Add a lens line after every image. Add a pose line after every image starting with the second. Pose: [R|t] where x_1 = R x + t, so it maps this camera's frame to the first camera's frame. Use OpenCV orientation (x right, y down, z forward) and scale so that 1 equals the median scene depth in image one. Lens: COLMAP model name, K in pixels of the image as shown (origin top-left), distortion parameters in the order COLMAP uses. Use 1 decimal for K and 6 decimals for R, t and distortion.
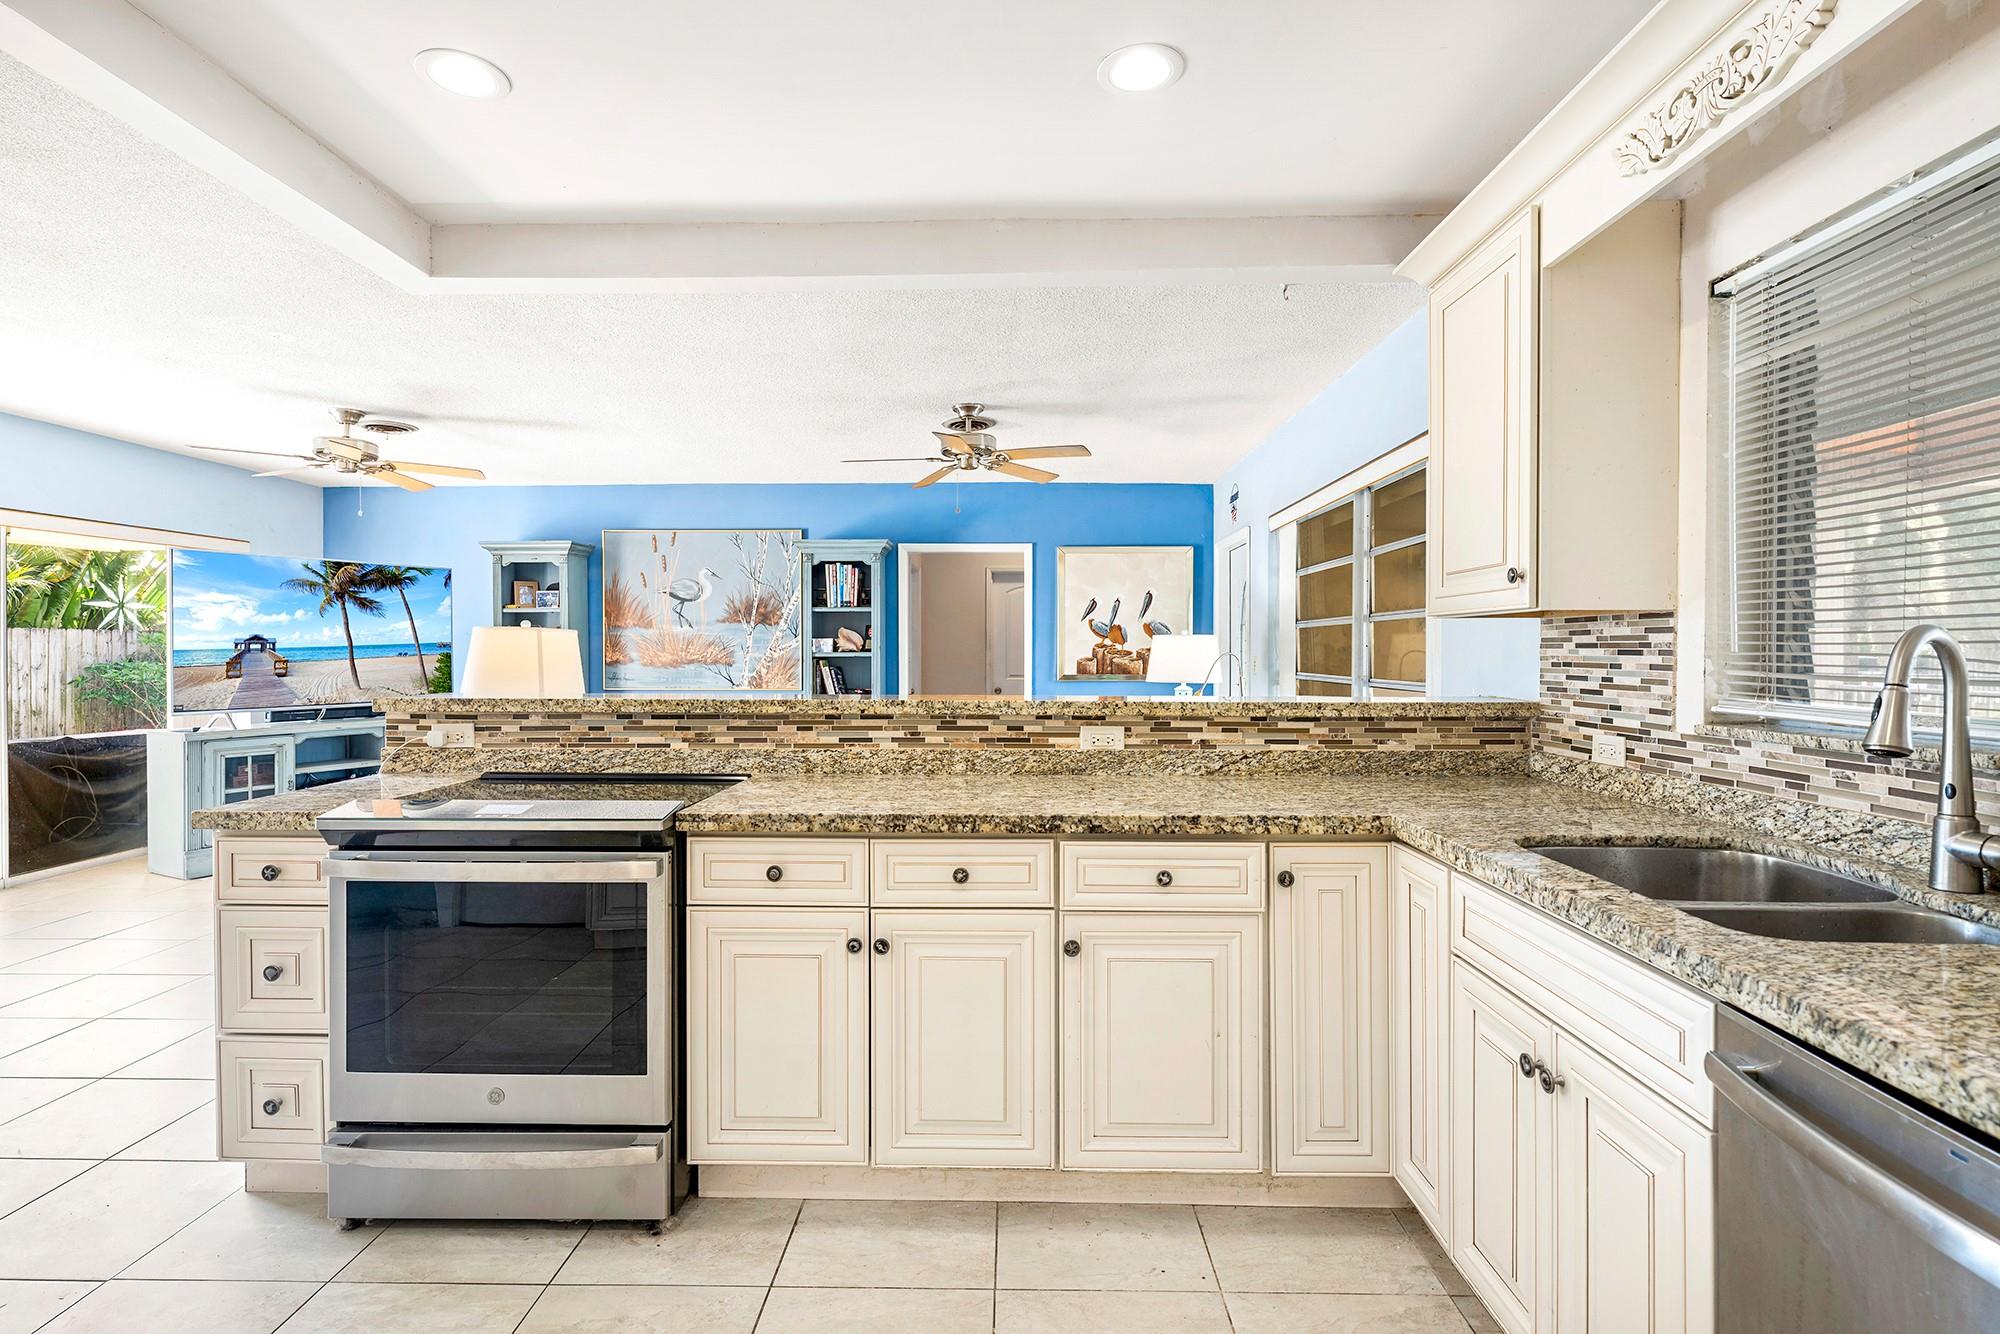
lens RADIAL K [[960.0, 0, 996.8], [0, 960.0, 651.0], [0, 0, 1]] dist [0.013252, -0.005363]
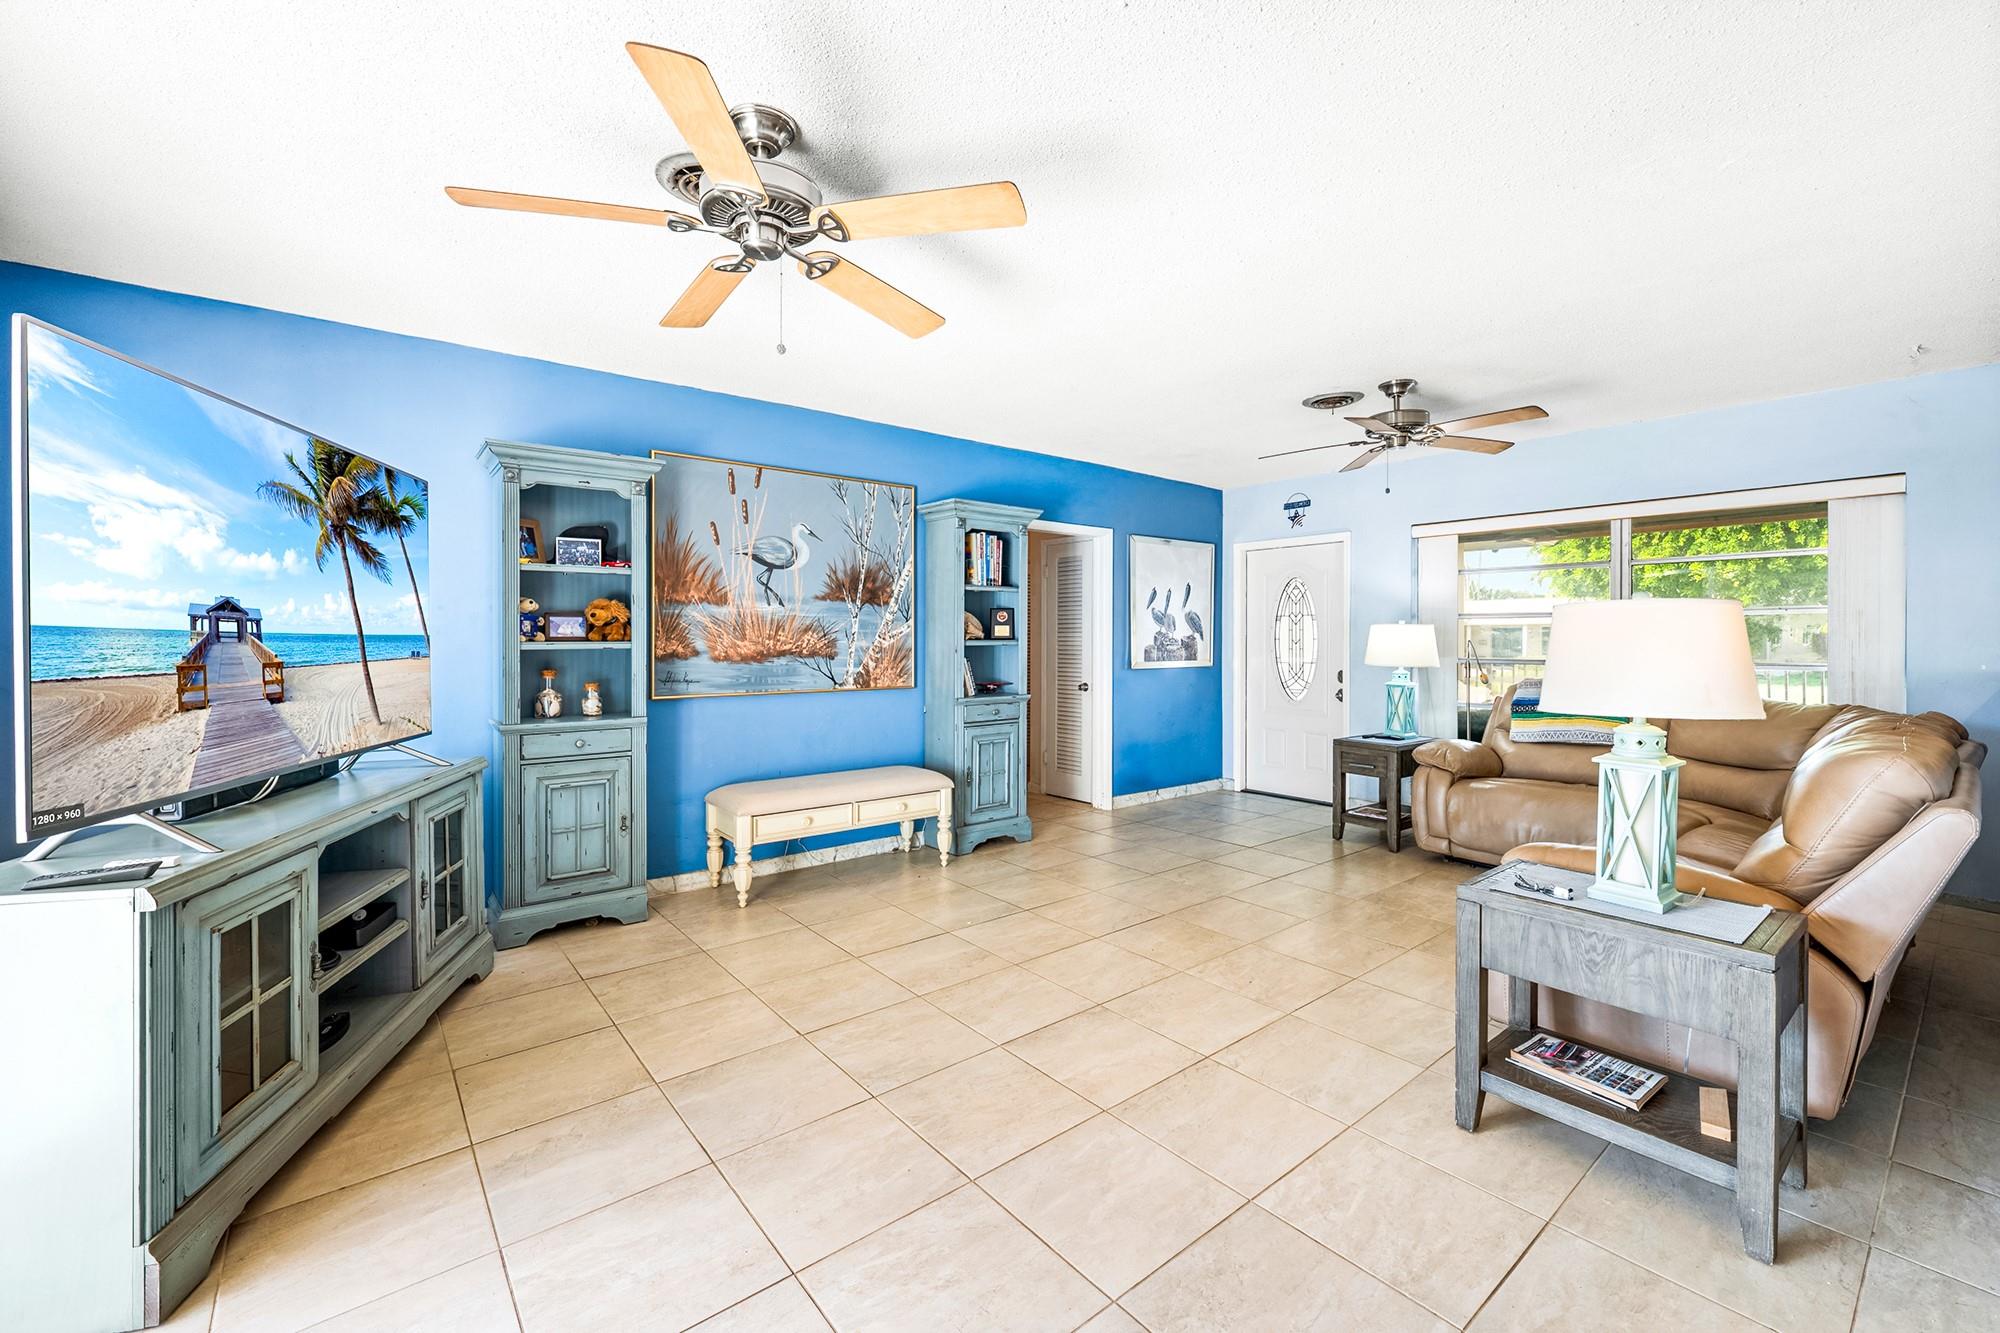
lens RADIAL K [[838.8, 0, 993.5], [0, 838.8, 653.2], [0, 0, 1]] dist [0.008789, 0.001661]
pose [[0.760038, -0.011218, 0.649782, -1.217921], [-0.000514, 0.999840, 0.017863, -0.000536], [-0.649879, -0.013910, 0.759910, 0.851525]]
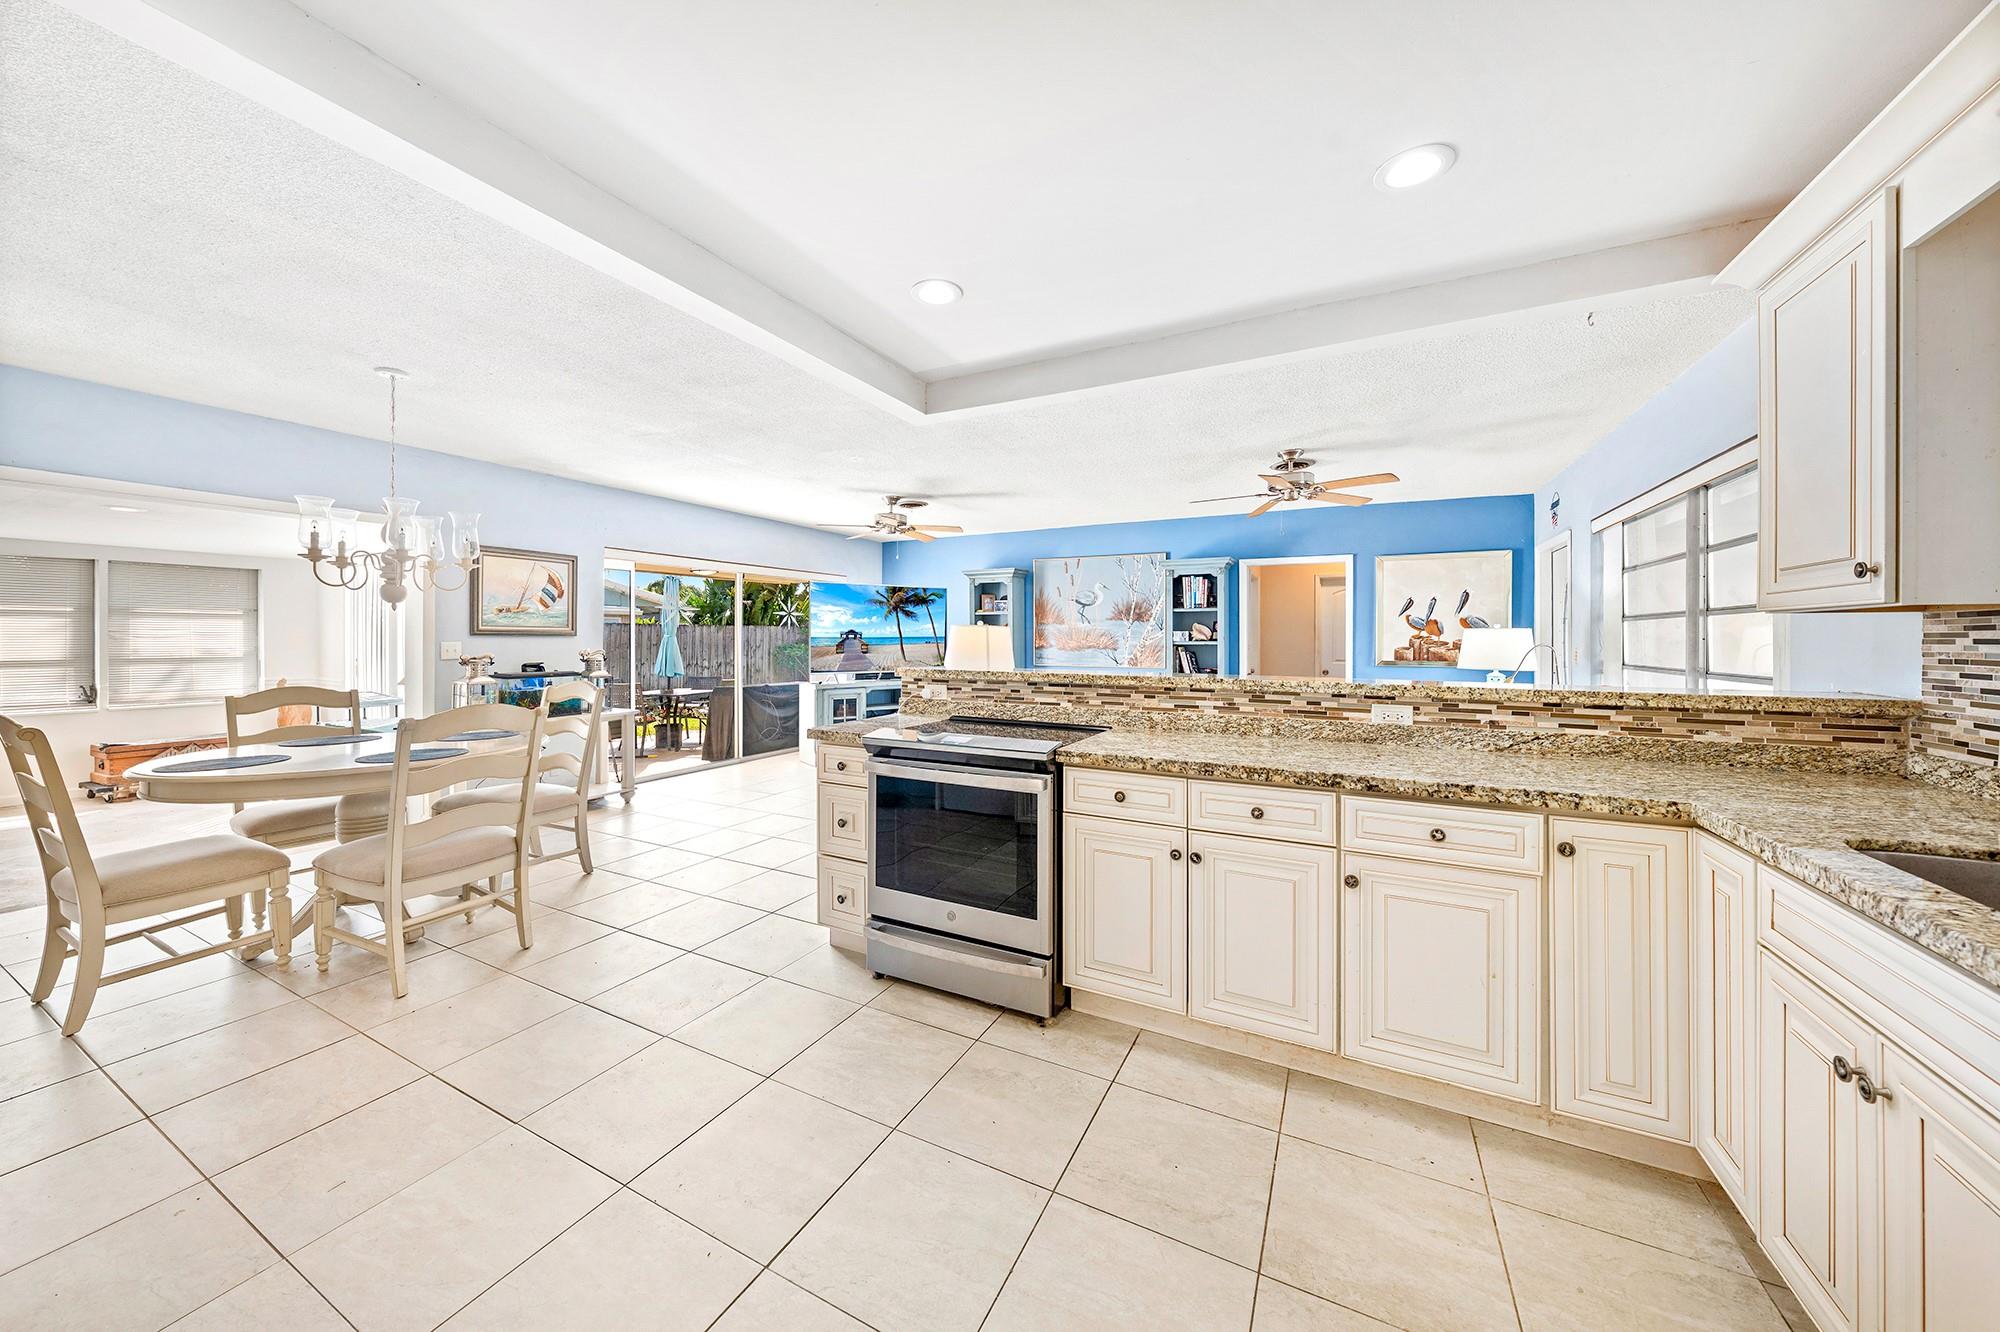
lens RADIAL K [[694.0, 0, 999.3], [0, 694.0, 633.5], [0, 0, 1]] dist [0.005433, -0.000377]
pose [[0.899720, 0.000926, -0.436467, 0.035697], [-0.004450, 0.999965, -0.007050, -0.003070], [0.436446, 0.008285, 0.899692, -0.010699]]
